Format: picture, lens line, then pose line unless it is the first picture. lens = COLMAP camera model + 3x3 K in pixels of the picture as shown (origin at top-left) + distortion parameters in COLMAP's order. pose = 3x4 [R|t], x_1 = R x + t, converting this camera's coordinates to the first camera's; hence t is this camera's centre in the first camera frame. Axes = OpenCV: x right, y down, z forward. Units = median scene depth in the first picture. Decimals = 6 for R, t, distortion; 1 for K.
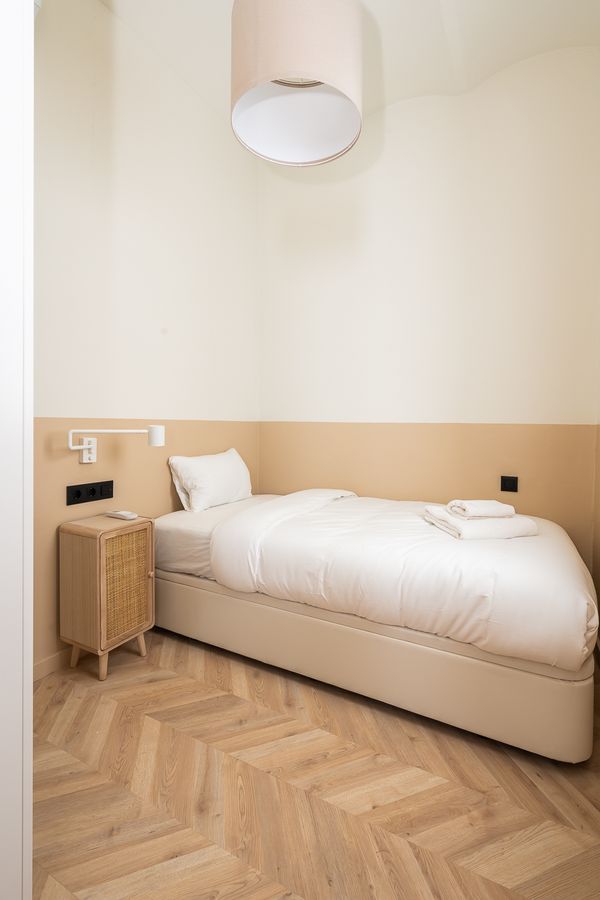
lens RADIAL K [[418.8, 0, 299.1], [0, 418.8, 453.1], [0, 0, 1]] dist [0.001776, 0.000850]
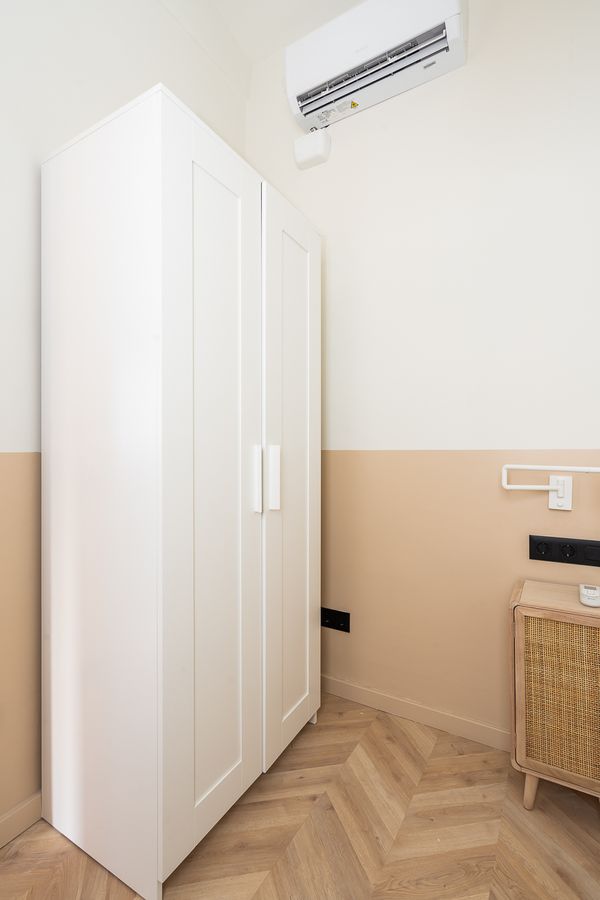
lens RADIAL K [[418.8, 0, 299.9], [0, 418.8, 464.6], [0, 0, 1]] dist [0.001776, 0.000850]
pose [[-0.052529, 0.012067, -0.998546, 0.270379], [-0.057749, 0.998217, 0.015101, -0.042707], [0.996948, 0.058458, -0.051739, 0.599622]]
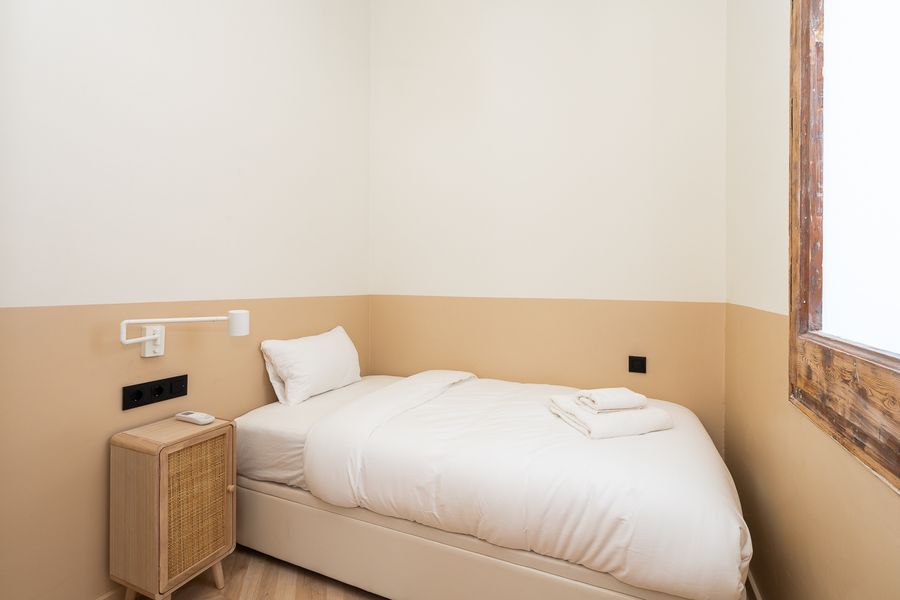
lens RADIAL K [[418.8, 0, 453.9], [0, 418.8, 297.4], [0, 0, 1]] dist [0.001776, 0.000850]
pose [[0.996956, -0.003772, 0.077873, 0.028242], [0.006562, 0.999344, -0.035610, -0.062697], [-0.077687, 0.036013, 0.996327, 0.127156]]
